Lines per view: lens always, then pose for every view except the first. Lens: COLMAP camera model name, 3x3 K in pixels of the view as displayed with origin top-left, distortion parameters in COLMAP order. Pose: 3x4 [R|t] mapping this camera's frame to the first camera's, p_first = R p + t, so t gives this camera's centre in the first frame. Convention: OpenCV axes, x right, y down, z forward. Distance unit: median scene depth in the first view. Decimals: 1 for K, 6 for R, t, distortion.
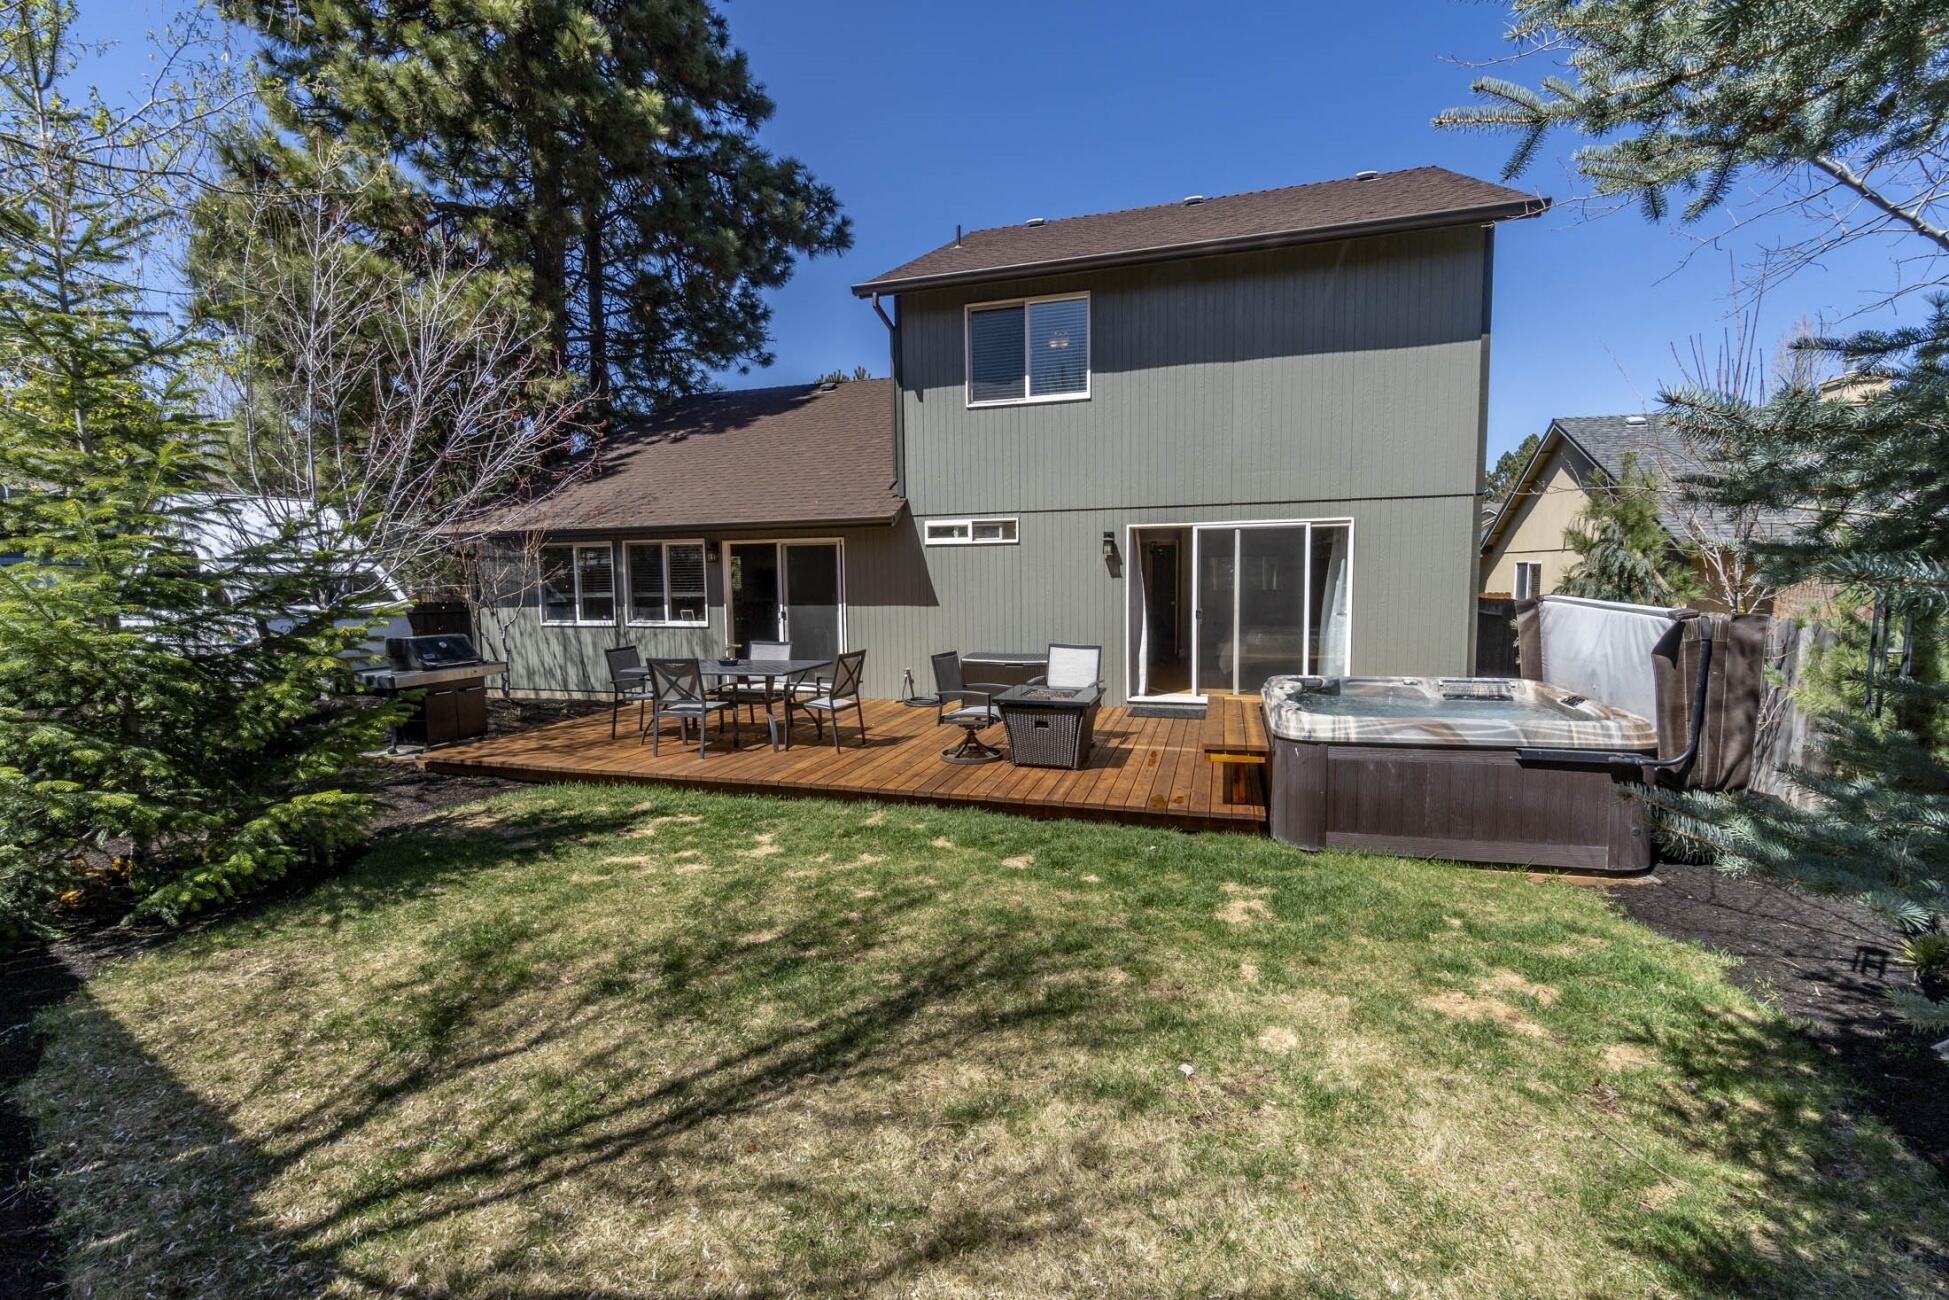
lens RADIAL K [[828.6, 0, 974.5], [0, 828.6, 650.0], [0, 0, 1]] dist [-0.000157, 0.000272]
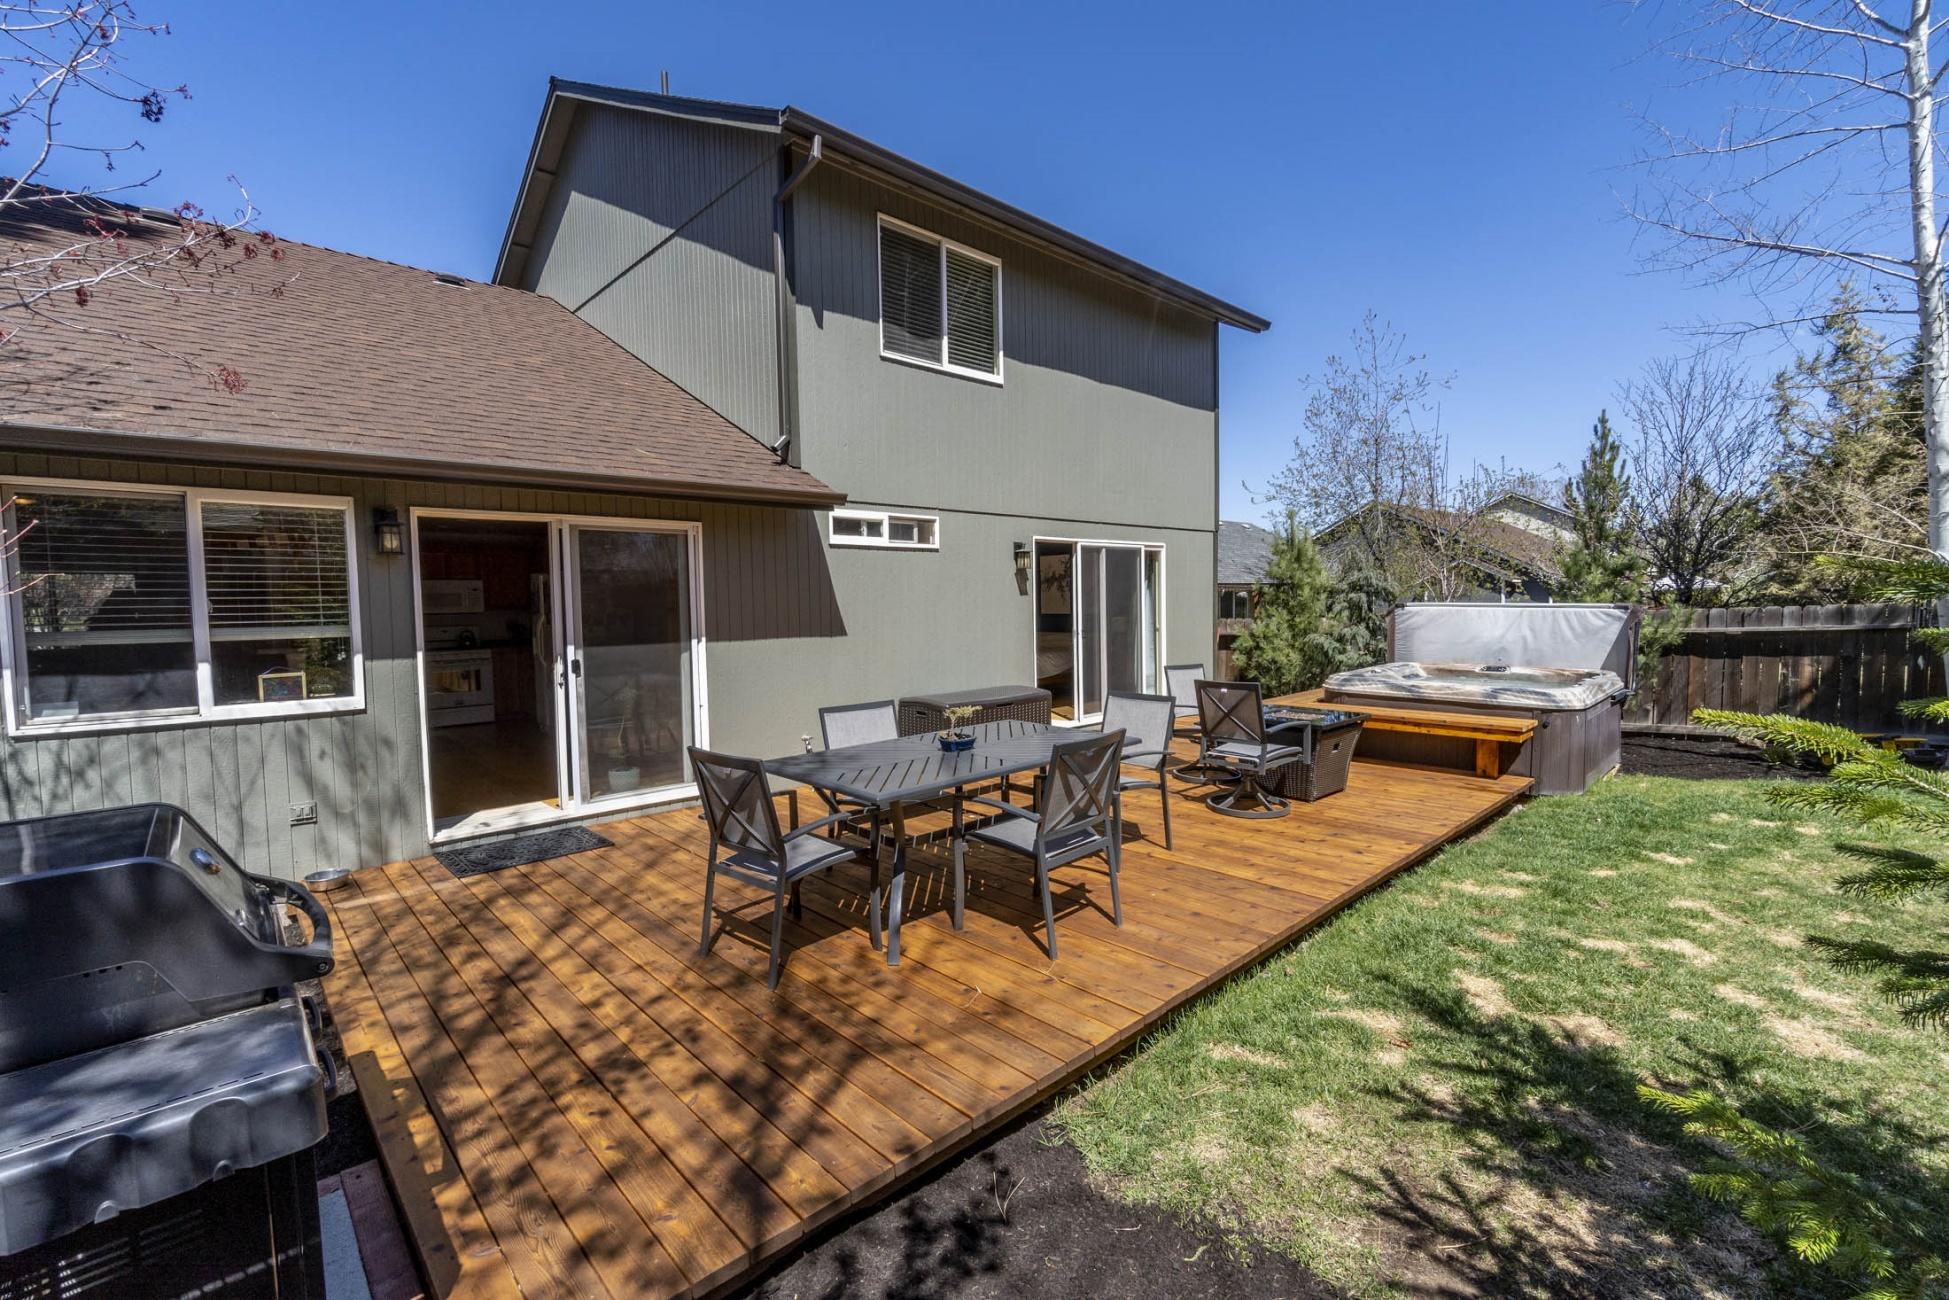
lens RADIAL K [[828.6, 0, 974.5], [0, 828.6, 650.0], [0, 0, 1]] dist [-0.000157, 0.000272]
pose [[0.492741, -0.046740, 0.868920, -0.645161], [0.088768, 0.996047, 0.003240, -0.038576], [-0.865636, 0.075536, 0.494942, 0.642665]]
